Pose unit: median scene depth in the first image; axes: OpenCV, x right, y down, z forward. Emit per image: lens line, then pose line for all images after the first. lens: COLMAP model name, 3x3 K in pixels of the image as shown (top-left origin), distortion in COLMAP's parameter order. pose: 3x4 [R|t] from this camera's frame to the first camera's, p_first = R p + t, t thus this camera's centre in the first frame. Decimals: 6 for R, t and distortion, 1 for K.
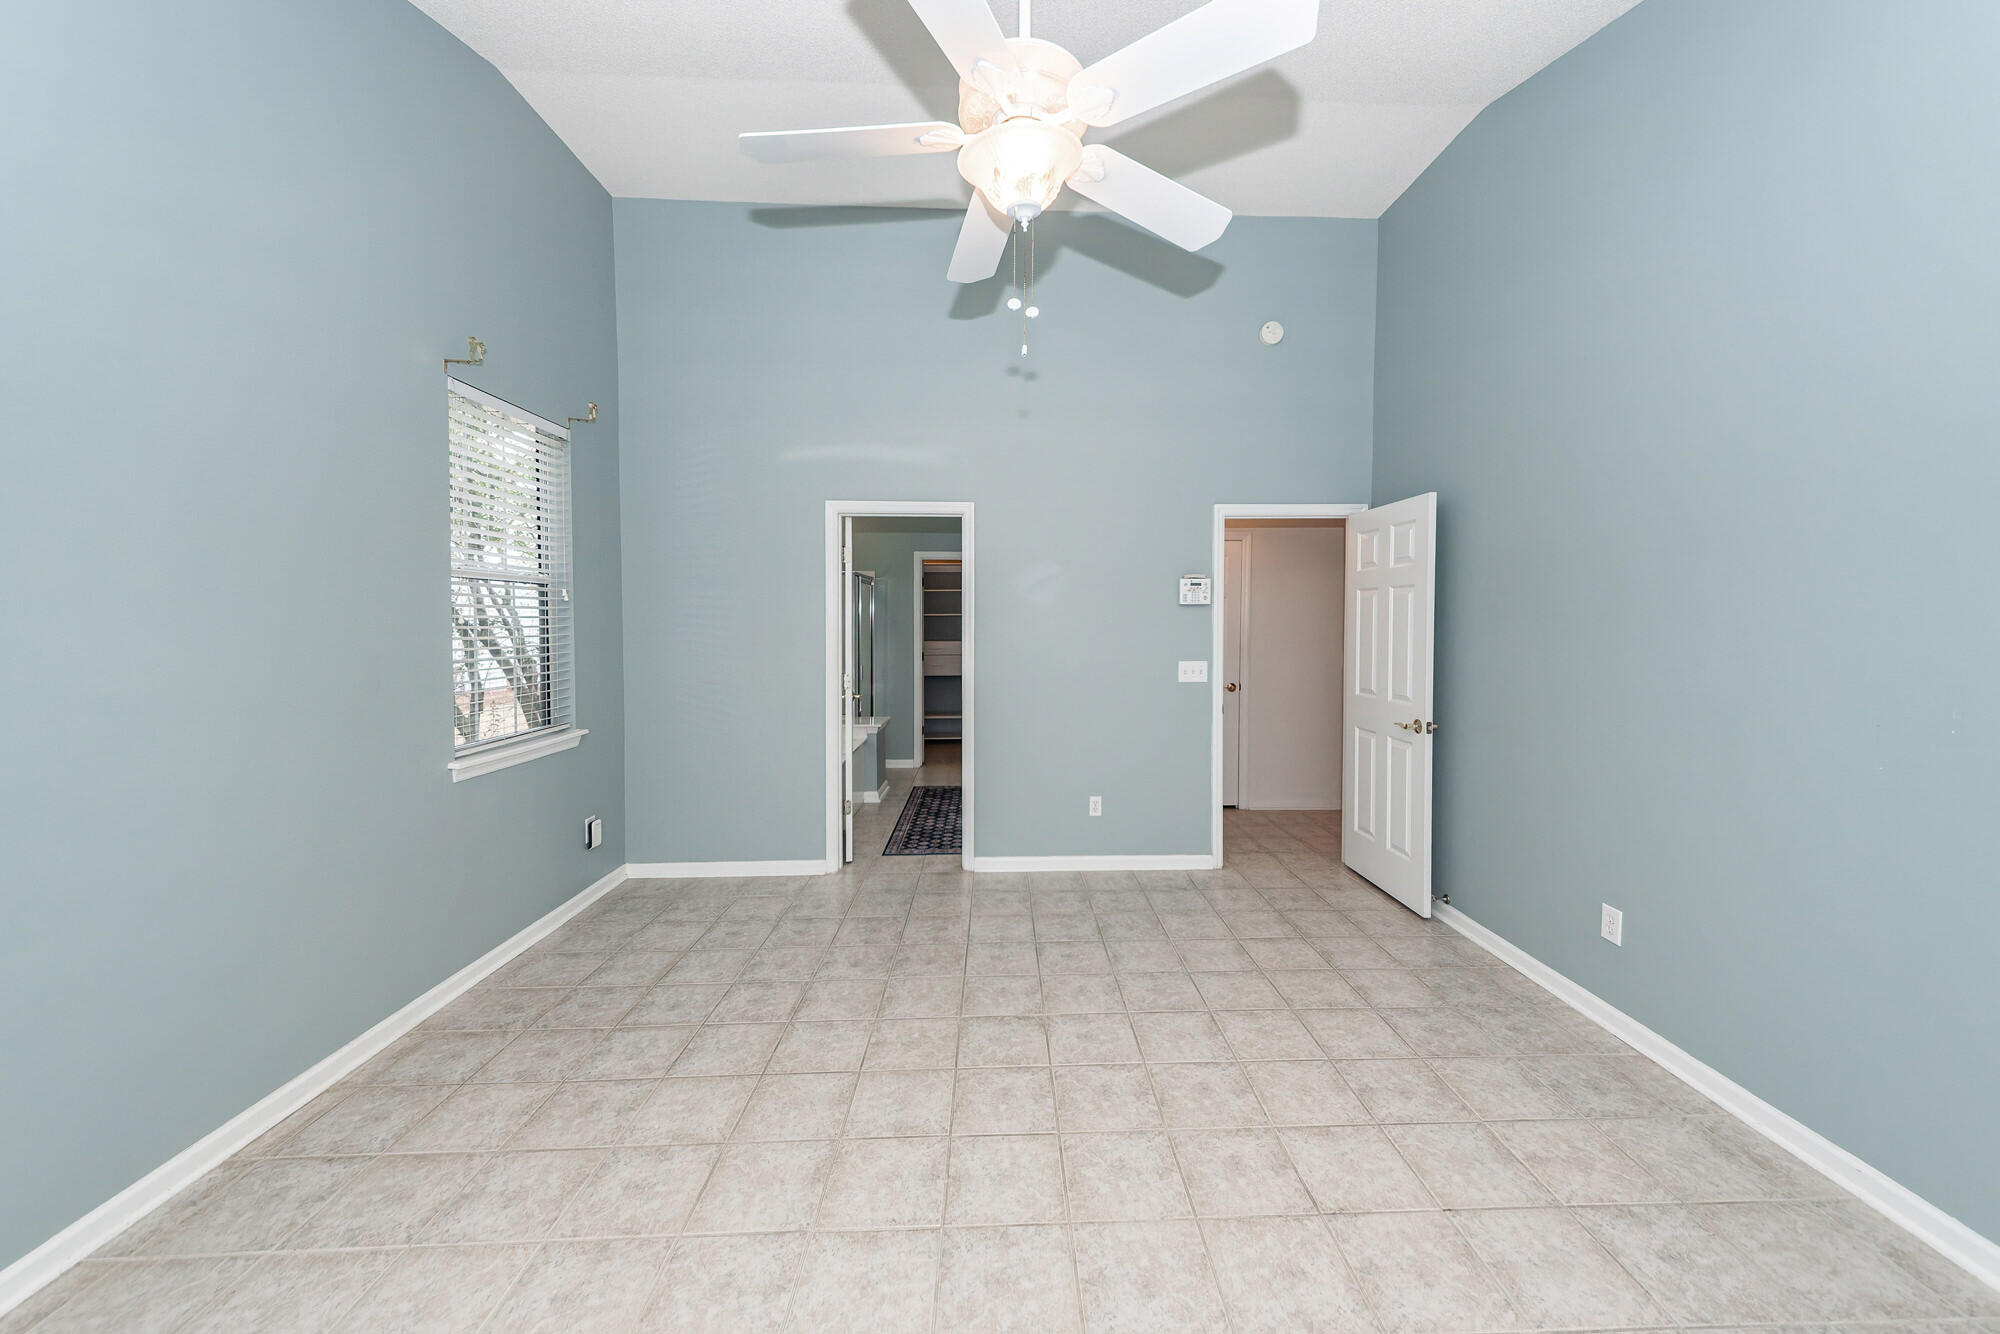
lens RADIAL K [[735.0, 0, 1017.1], [0, 735.0, 632.1], [0, 0, 1]] dist [0.010185, -0.004636]
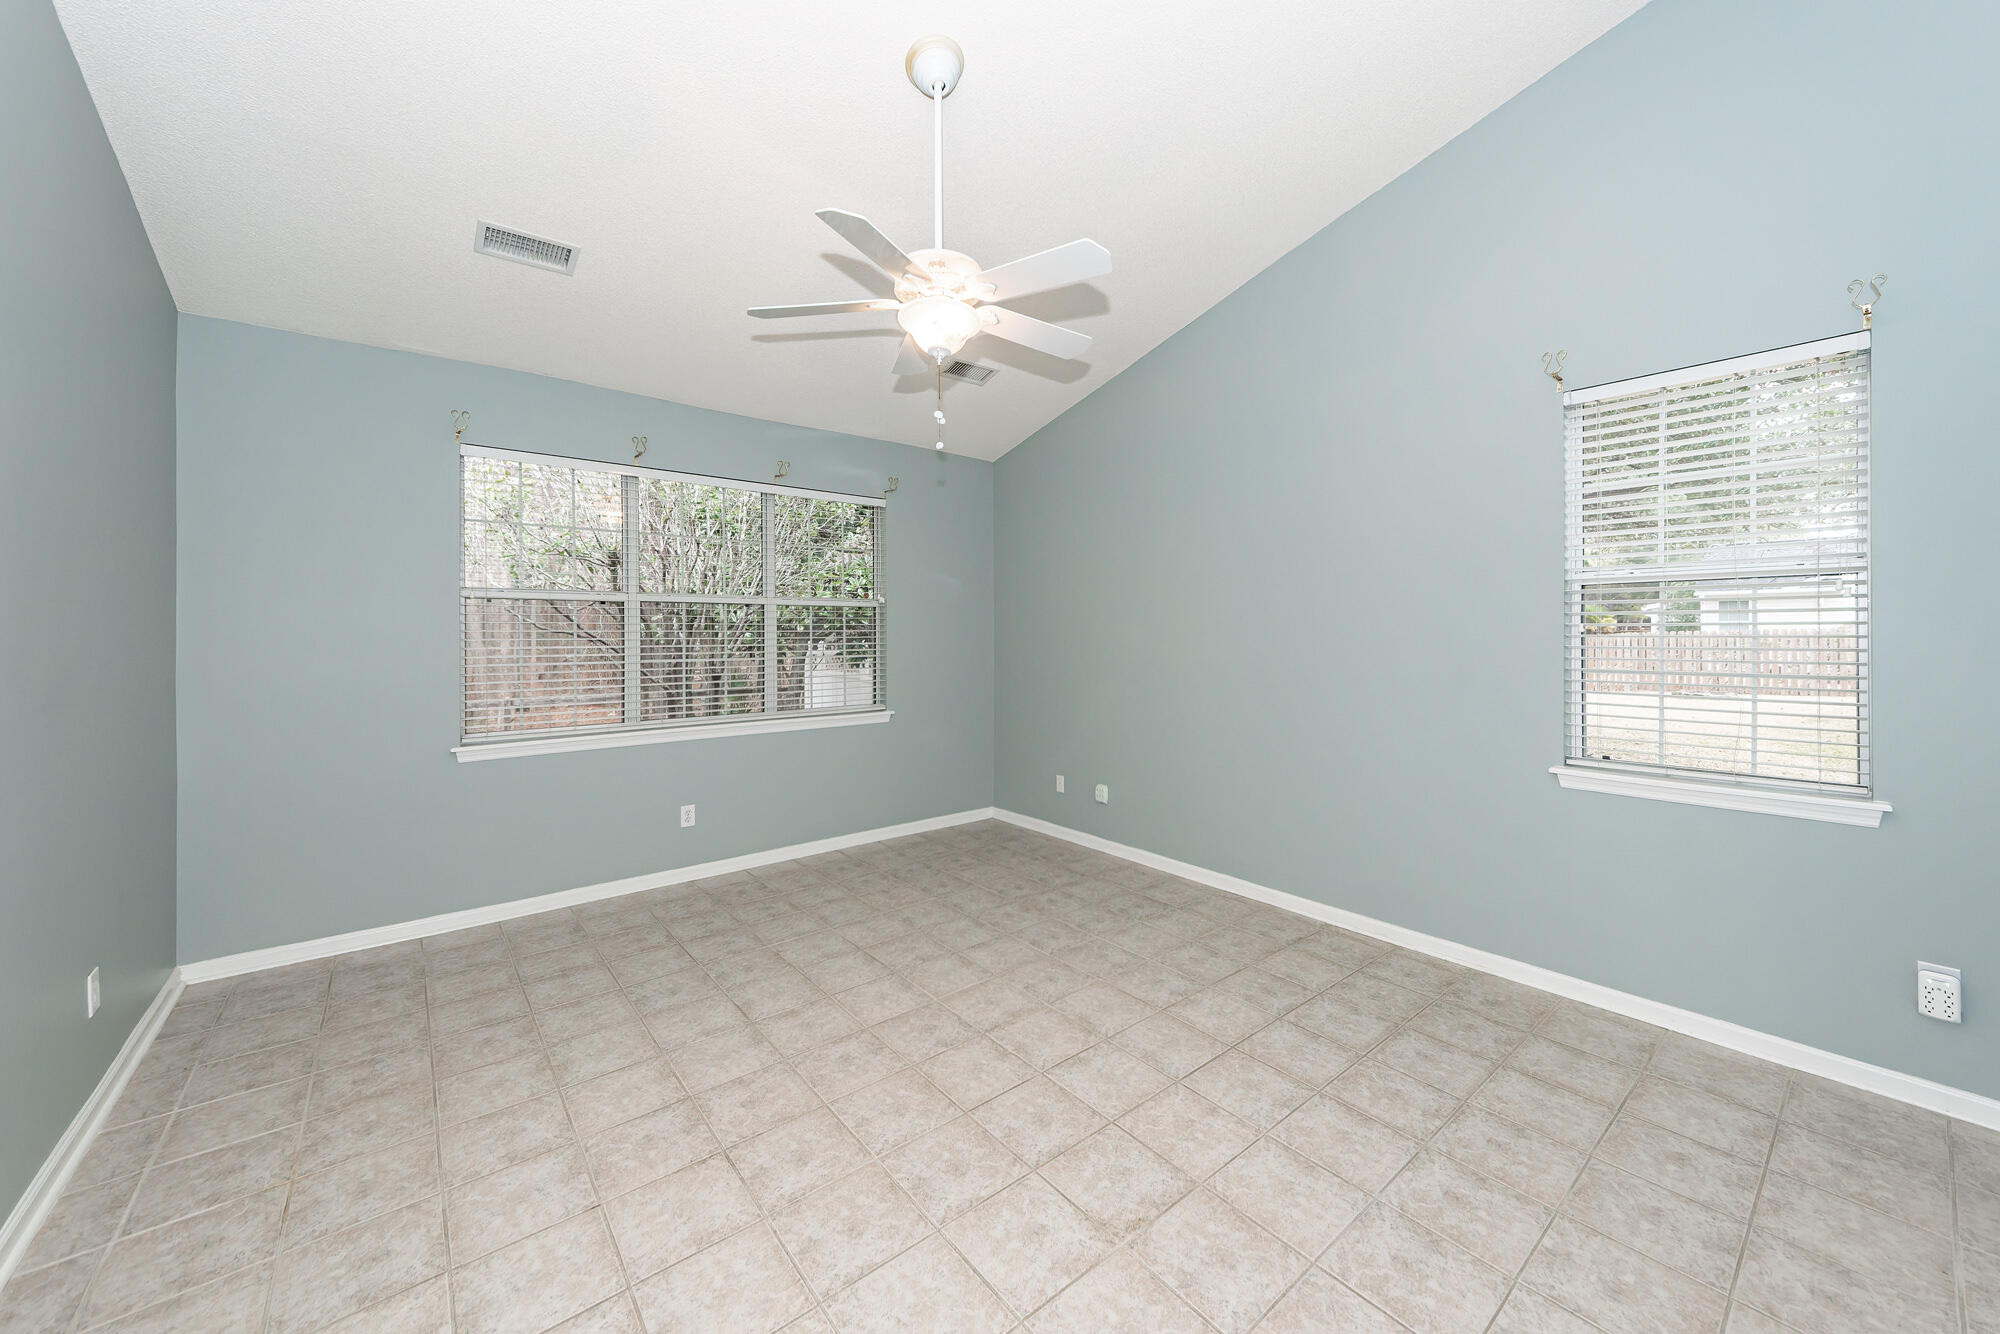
lens RADIAL K [[735.0, 0, 988.4], [0, 735.0, 634.4], [0, 0, 1]] dist [0.010185, -0.004636]
pose [[-0.802346, 0.004046, -0.596846, 0.417611], [-0.005837, 0.999876, 0.014624, -0.012024], [0.596831, 0.015217, -0.802222, 1.179264]]
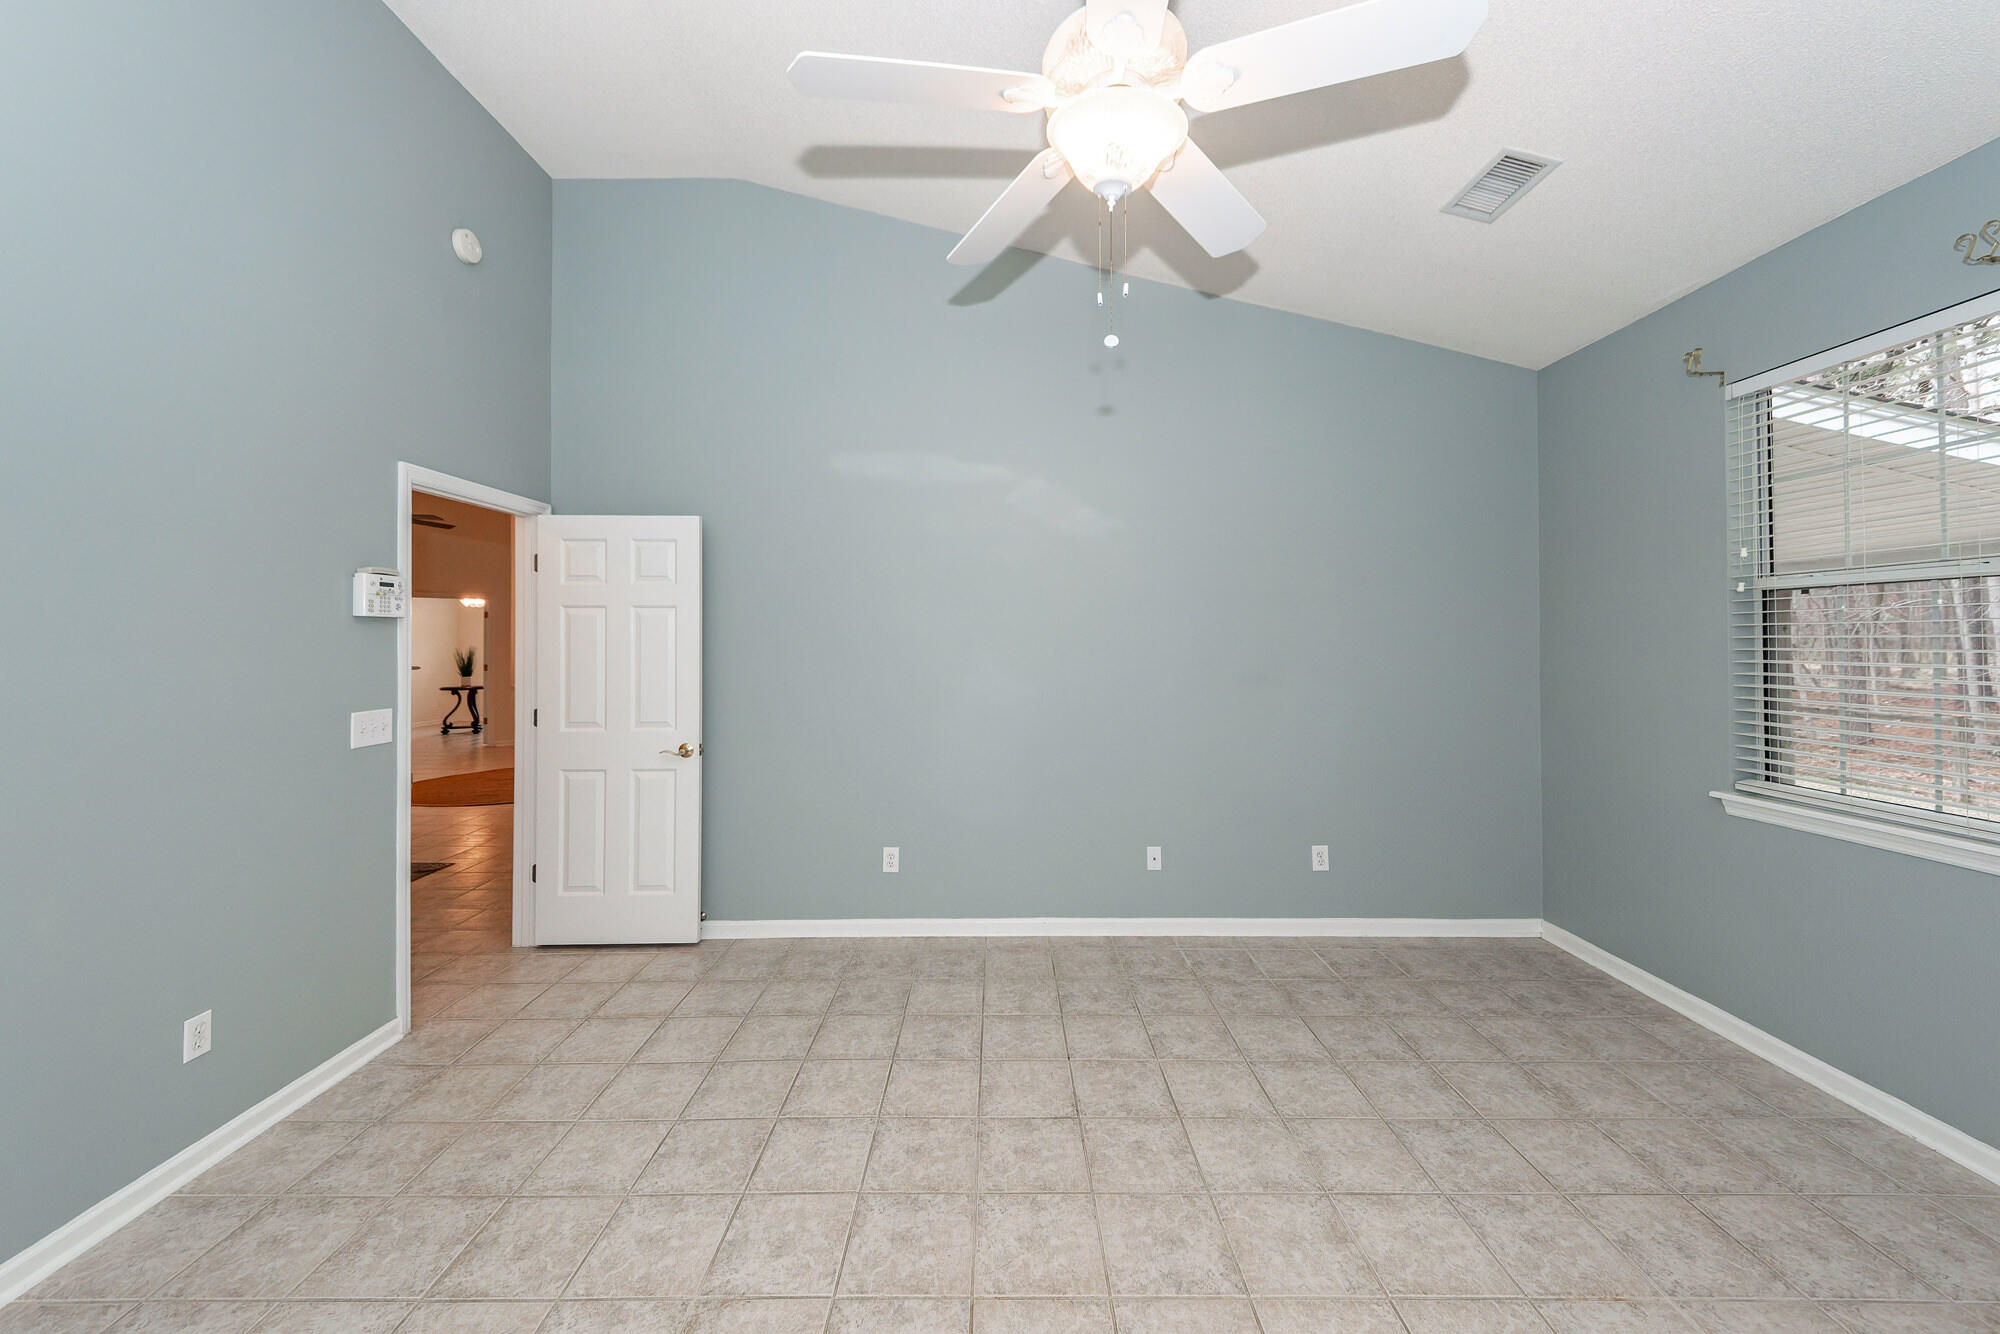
lens RADIAL K [[735.0, 0, 1011.6], [0, 735.0, 637.4], [0, 0, 1]] dist [0.010185, -0.004636]
pose [[0.014945, 0.008311, 0.999854, -0.463460], [0.019687, 0.999769, -0.008604, -0.006272], [-0.999694, 0.019812, 0.014778, 0.594306]]
